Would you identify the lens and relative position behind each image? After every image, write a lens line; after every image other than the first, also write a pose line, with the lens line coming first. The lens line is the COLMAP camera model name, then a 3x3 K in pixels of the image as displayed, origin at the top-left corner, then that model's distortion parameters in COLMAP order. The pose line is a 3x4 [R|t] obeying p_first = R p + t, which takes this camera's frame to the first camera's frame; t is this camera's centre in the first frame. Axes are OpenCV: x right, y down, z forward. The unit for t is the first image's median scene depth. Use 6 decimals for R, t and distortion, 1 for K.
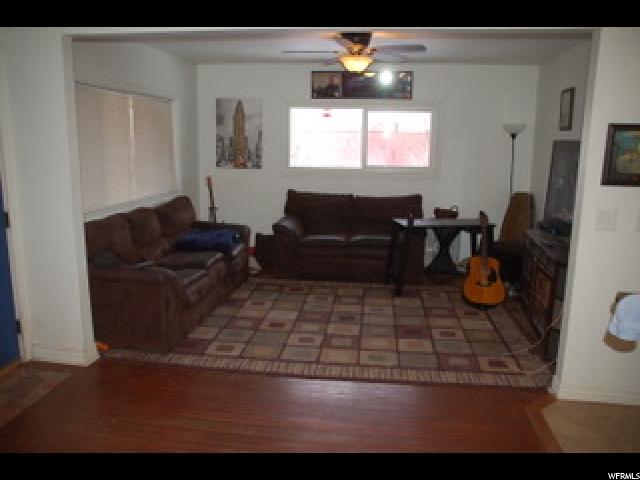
lens RADIAL K [[513.4, 0, 320.0], [0, 513.4, 240.0], [0, 0, 1]] dist [-0.153049, 0.141687]
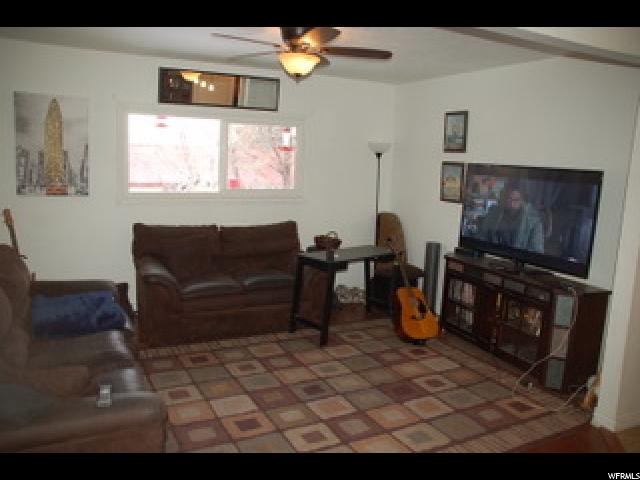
lens RADIAL K [[513.4, 0, 320.0], [0, 513.4, 240.0], [0, 0, 1]] dist [-0.153049, 0.141687]
pose [[0.820246, -0.072178, 0.567439, -0.278842], [0.084039, 0.996449, 0.005267, -0.060134], [-0.565803, 0.043367, 0.823399, 0.266315]]
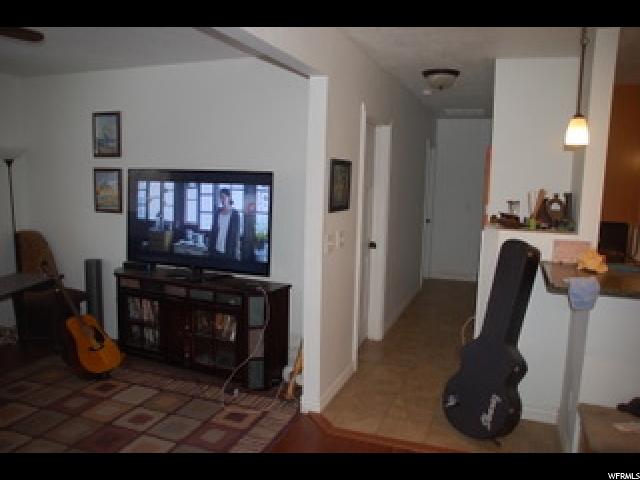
lens RADIAL K [[513.4, 0, 320.0], [0, 513.4, 240.0], [0, 0, 1]] dist [-0.153049, 0.141687]
pose [[0.227339, -0.134863, 0.964432, -0.275568], [0.169631, 0.980707, 0.097153, -0.080072], [-0.958928, 0.141510, 0.245830, 0.357071]]
